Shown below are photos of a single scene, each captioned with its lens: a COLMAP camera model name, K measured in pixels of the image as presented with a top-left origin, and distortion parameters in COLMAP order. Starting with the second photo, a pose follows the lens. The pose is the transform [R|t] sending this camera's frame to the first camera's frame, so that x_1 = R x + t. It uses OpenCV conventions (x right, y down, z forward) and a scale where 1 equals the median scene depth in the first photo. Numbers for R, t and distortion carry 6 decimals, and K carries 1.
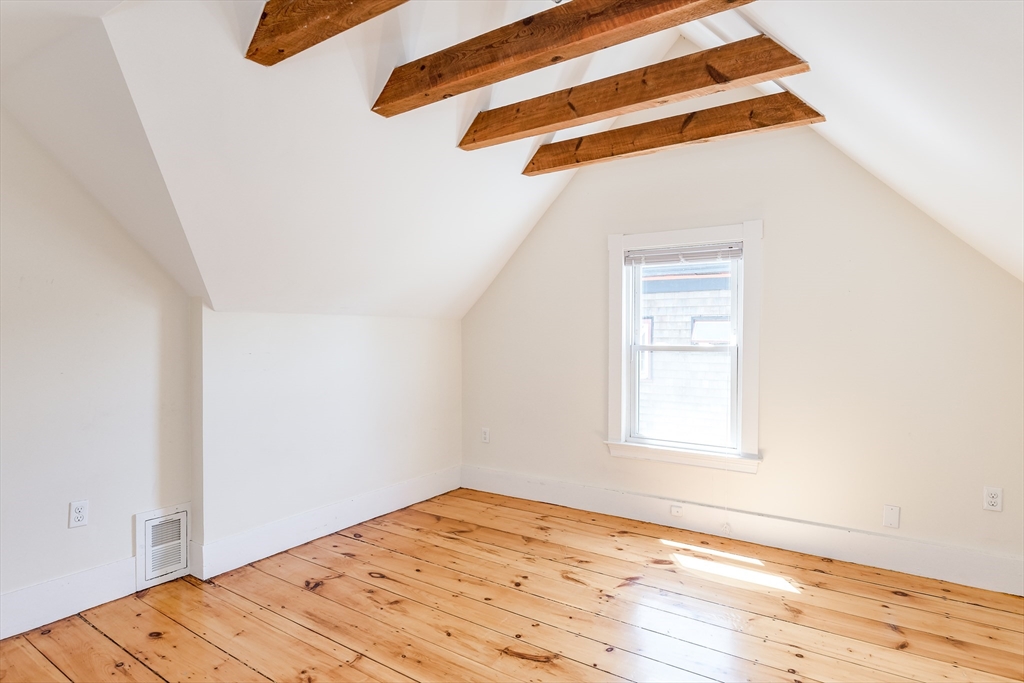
lens RADIAL K [[559.0, 0, 509.3], [0, 559.0, 338.5], [0, 0, 1]] dist [-0.001226, 0.000295]
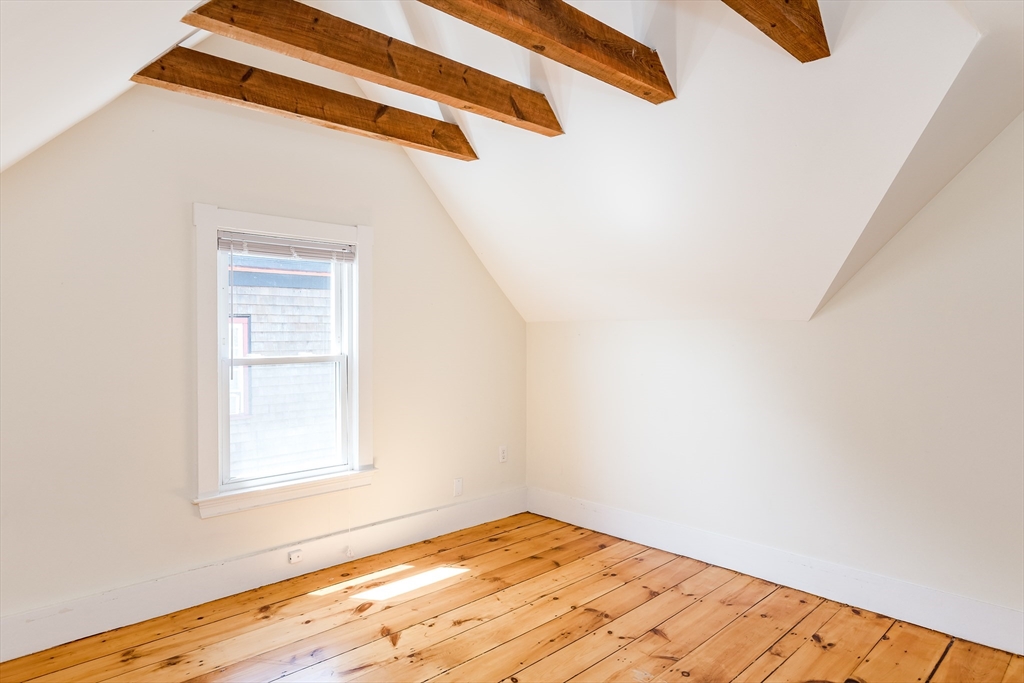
lens RADIAL K [[647.6, 0, 476.4], [0, 647.6, 327.7], [0, 0, 1]] dist [0.001656, -0.001120]
pose [[0.210212, 0.004130, 0.977647, -0.644939], [0.011603, 0.999910, -0.006719, -0.023302], [-0.977587, 0.012756, 0.210145, 0.585409]]
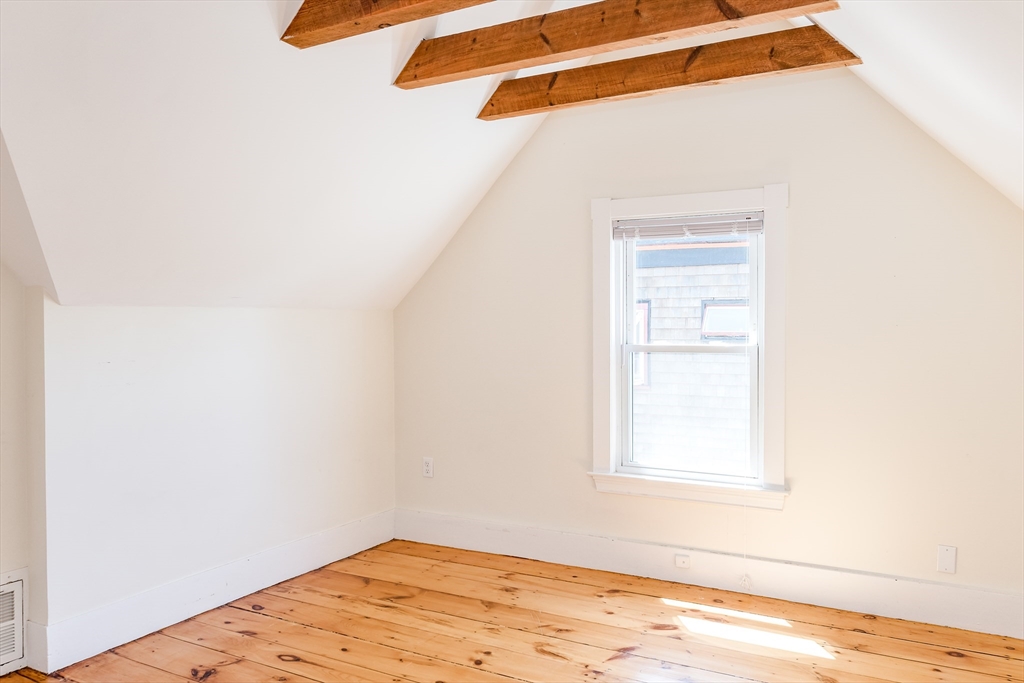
lens RADIAL K [[795.3, 0, 509.1], [0, 795.3, 328.1], [0, 0, 1]] dist [0.001680, -0.001594]
pose [[0.997097, -0.006978, 0.075818, -0.019742], [0.006929, 0.999976, 0.000900, -0.014944], [-0.075822, -0.000372, 0.997121, -0.076200]]
